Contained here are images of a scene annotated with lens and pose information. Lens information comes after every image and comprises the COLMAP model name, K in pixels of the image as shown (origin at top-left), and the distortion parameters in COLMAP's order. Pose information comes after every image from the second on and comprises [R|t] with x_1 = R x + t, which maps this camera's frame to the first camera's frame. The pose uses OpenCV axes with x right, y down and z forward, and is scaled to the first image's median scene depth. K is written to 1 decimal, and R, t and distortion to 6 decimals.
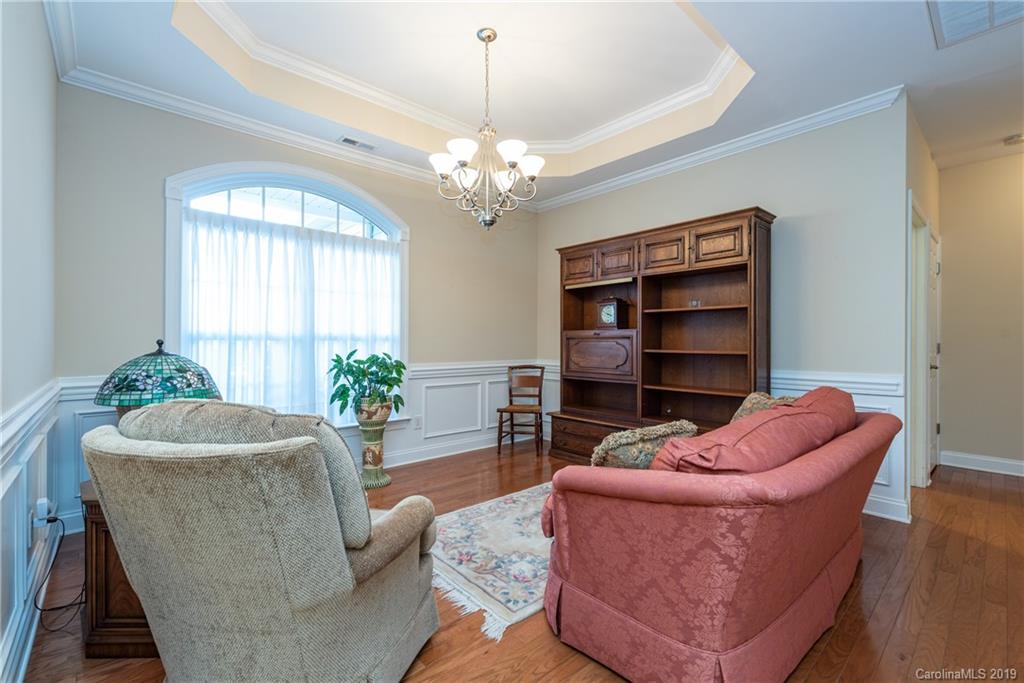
lens RADIAL K [[458.0, 0, 512.3], [0, 458.0, 340.5], [0, 0, 1]] dist [0.004153, 0.000708]
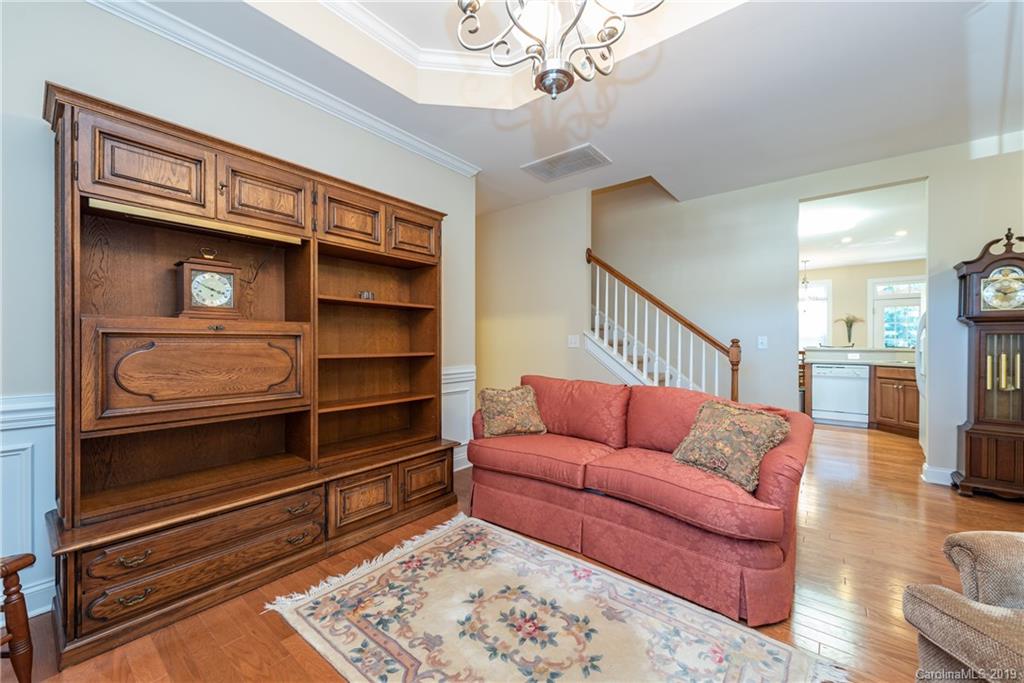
lens RADIAL K [[402.9, 0, 507.7], [0, 402.9, 345.7], [0, 0, 1]] dist [0.001603, -0.001345]
pose [[-0.181597, -0.003786, 0.983366, -0.320738], [-0.001373, 0.999993, 0.003596, 0.003911], [-0.983372, -0.000697, -0.181601, 0.822657]]
